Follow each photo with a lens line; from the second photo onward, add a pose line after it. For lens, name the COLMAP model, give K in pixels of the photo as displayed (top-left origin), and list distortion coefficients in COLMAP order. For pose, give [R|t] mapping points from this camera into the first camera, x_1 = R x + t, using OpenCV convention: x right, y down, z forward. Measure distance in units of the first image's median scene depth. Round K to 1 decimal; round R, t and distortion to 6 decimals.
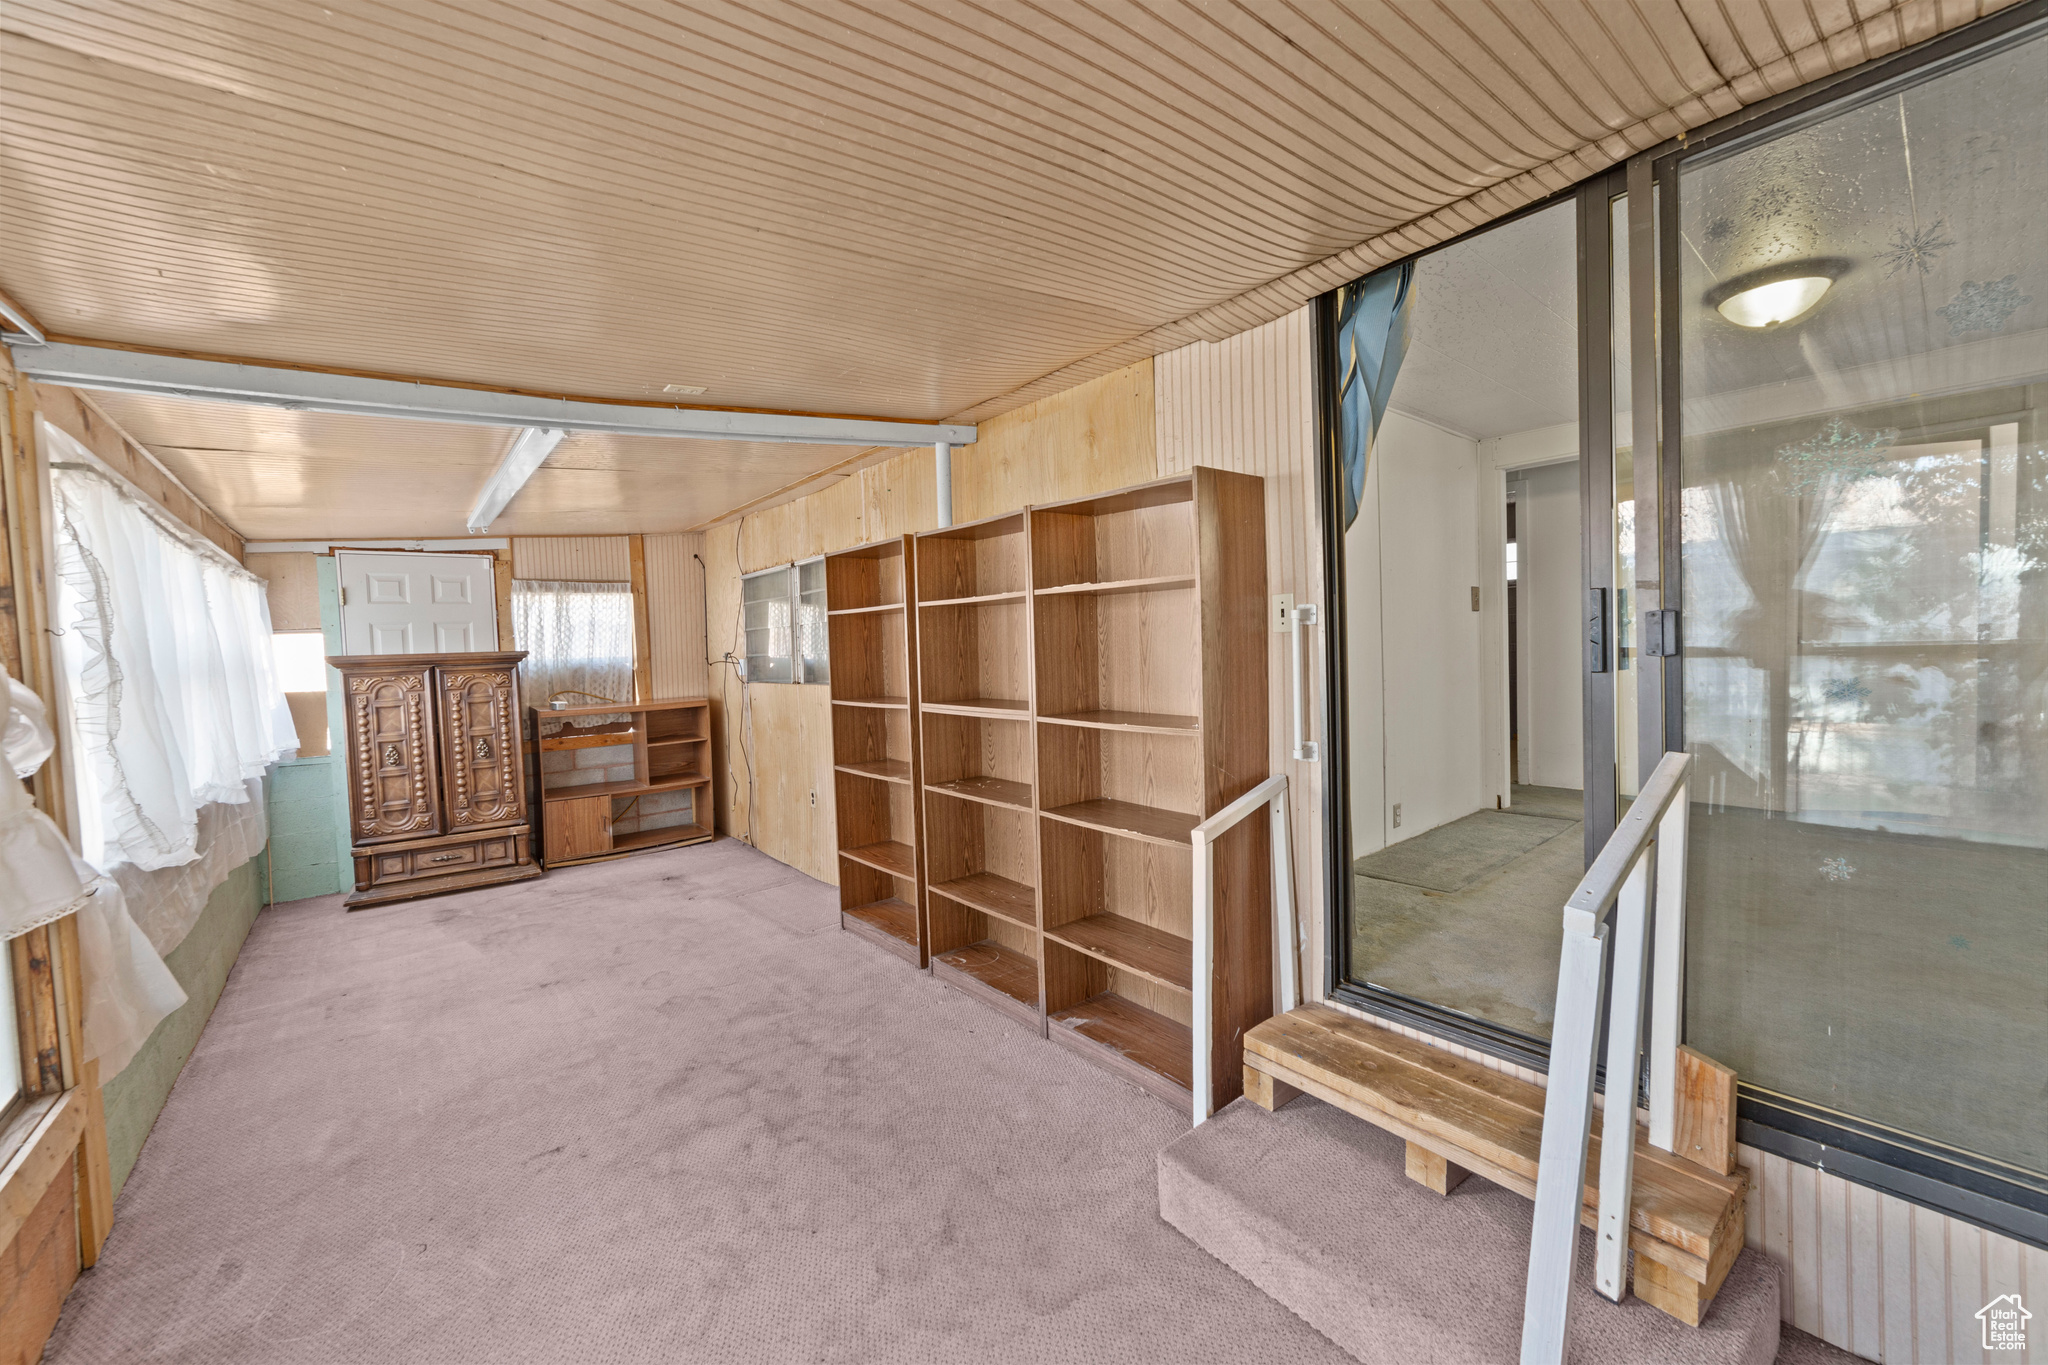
lens RADIAL K [[836.1, 0, 1032.5], [0, 836.1, 678.9], [0, 0, 1]] dist [-0.008971, 0.000069]
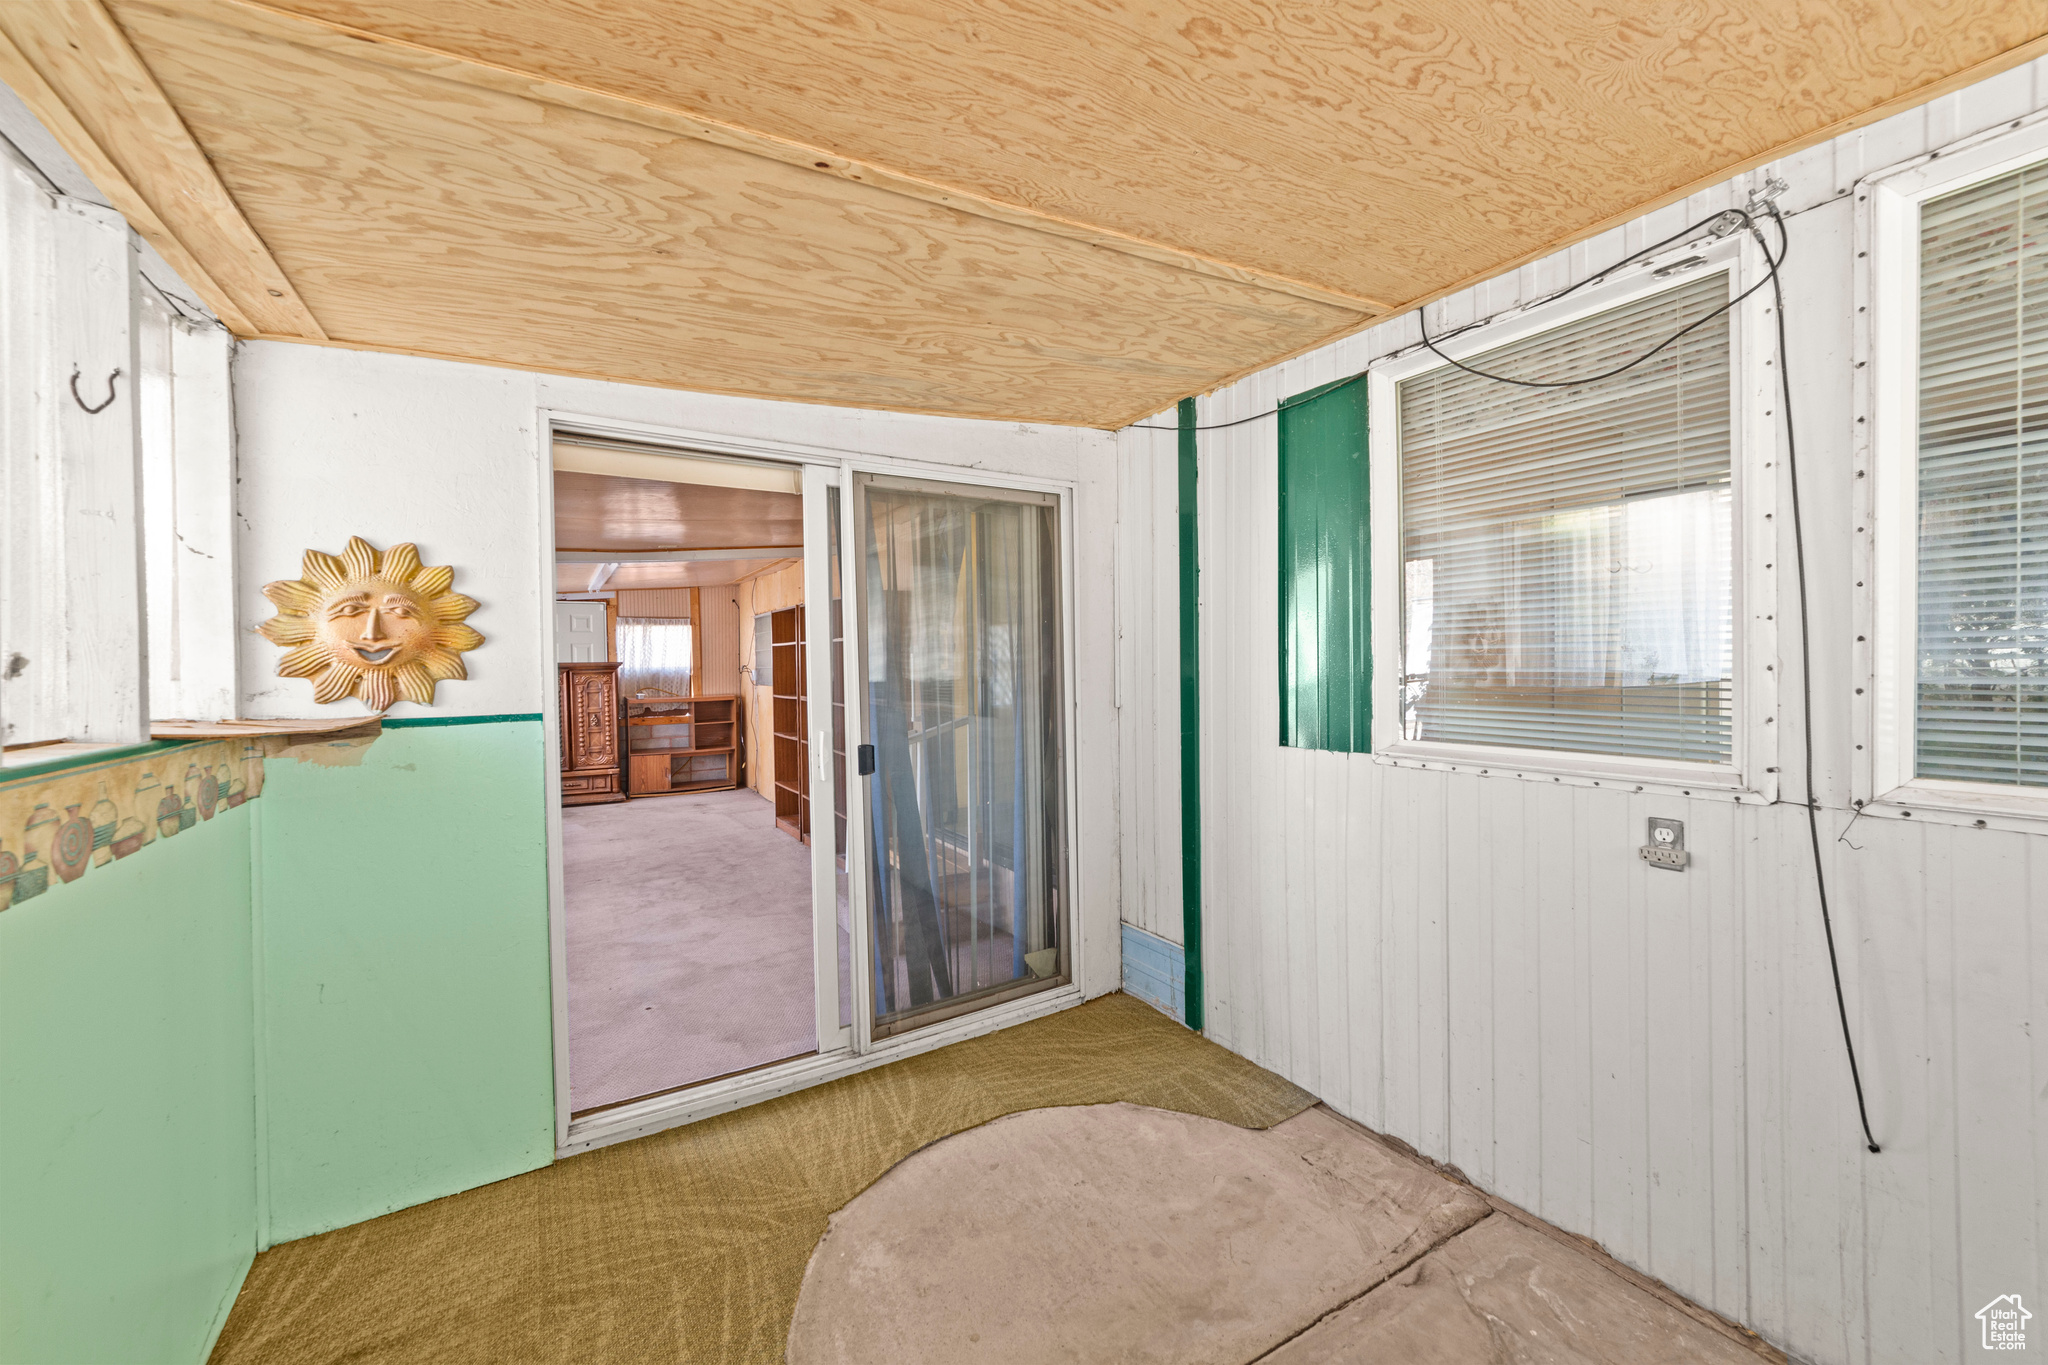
lens RADIAL K [[836.1, 0, 1015.6], [0, 836.1, 676.1], [0, 0, 1]] dist [-0.008971, 0.000069]
pose [[0.988281, 0.020952, -0.151204, 0.414234], [-0.023891, 0.999559, -0.017648, 0.004604], [0.150767, 0.021053, 0.988345, -0.512231]]
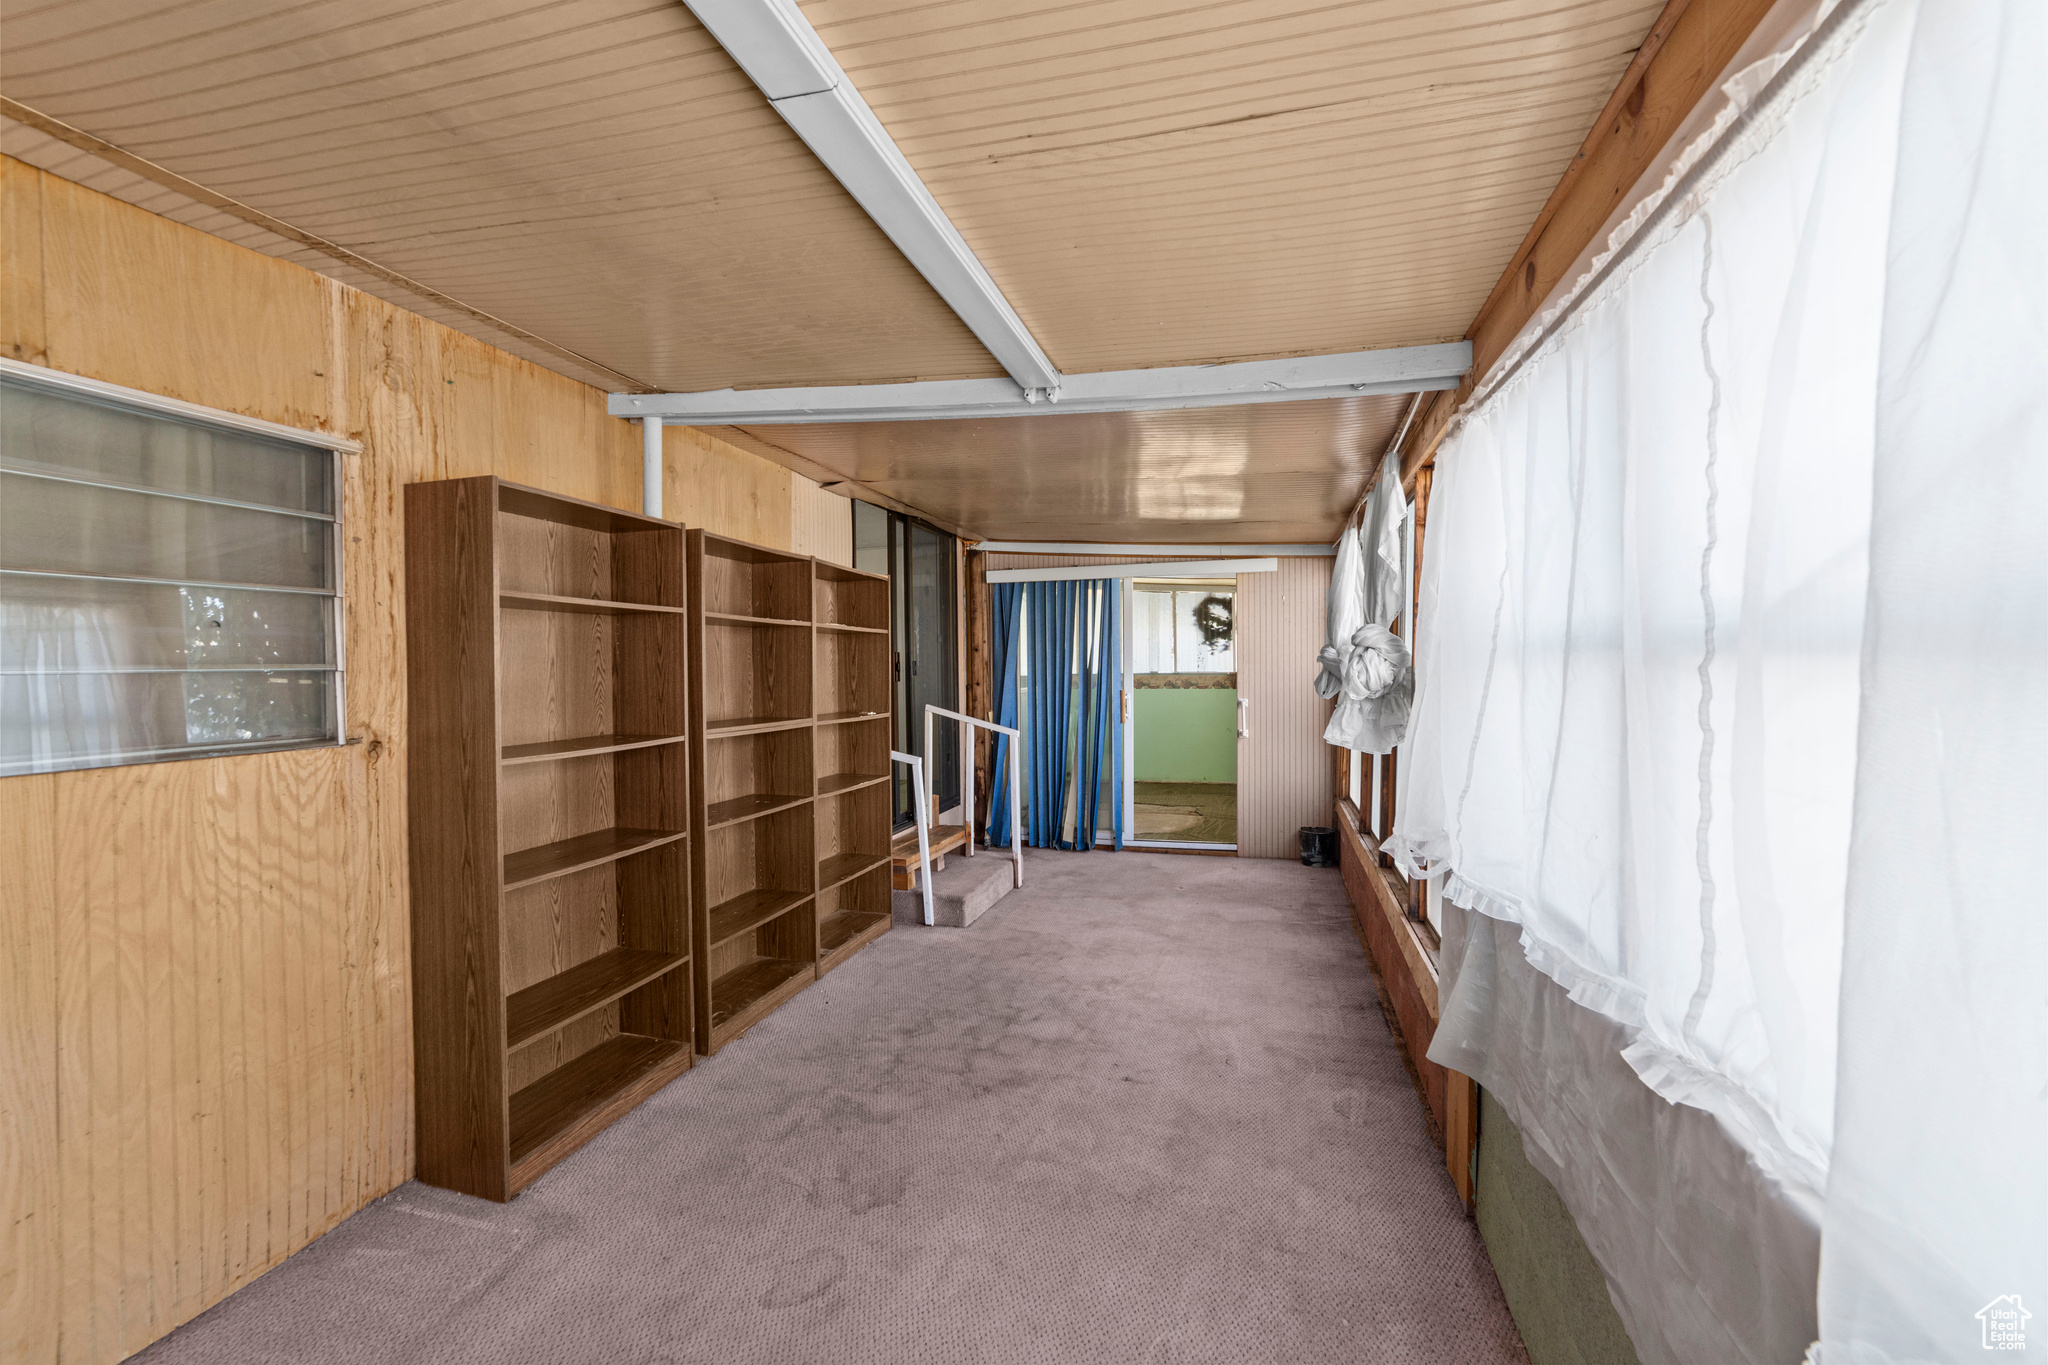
lens RADIAL K [[836.1, 0, 1031.9], [0, 836.1, 680.6], [0, 0, 1]] dist [-0.008971, 0.000069]
pose [[-0.588260, 0.020933, 0.808401, -0.666324], [0.058011, 0.998182, 0.016366, -0.010868], [-0.806589, 0.056524, -0.588404, 0.809224]]
